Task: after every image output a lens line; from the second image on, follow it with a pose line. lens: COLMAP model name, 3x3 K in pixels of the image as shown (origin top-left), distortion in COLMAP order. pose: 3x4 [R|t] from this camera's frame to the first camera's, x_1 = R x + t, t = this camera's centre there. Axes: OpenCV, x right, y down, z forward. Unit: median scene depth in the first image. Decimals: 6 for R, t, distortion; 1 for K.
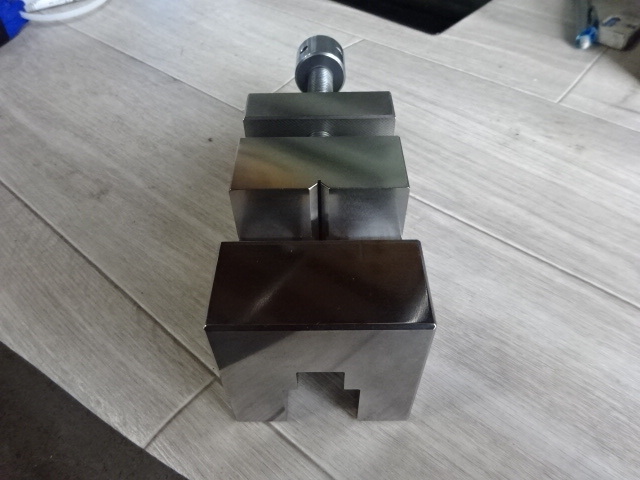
lens RADIAL K [[452.0, 0, 308.5], [0, 452.0, 244.0], [0, 0, 1]] dist [0.027563, -0.026944]
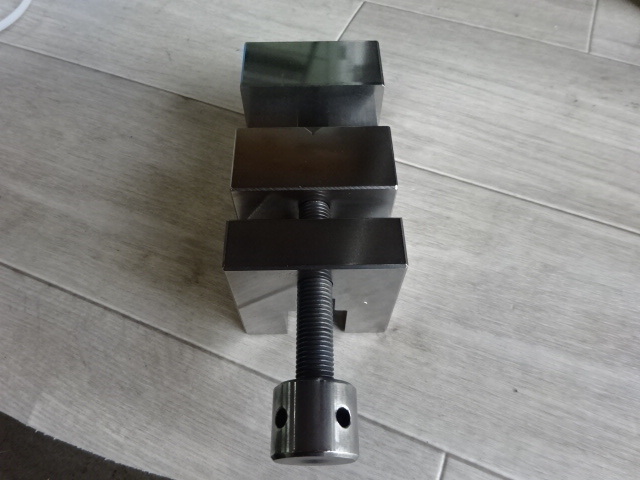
lens RADIAL K [[452.0, 0, 315.2], [0, 452.0, 254.0], [0, 0, 1]] dist [0.027563, -0.026944]
pose [[0.952335, -0.255087, 0.167297, -0.339881], [0.218359, 0.952990, 0.210071, -0.257192], [-0.213019, -0.163527, 0.963266, 0.105682]]
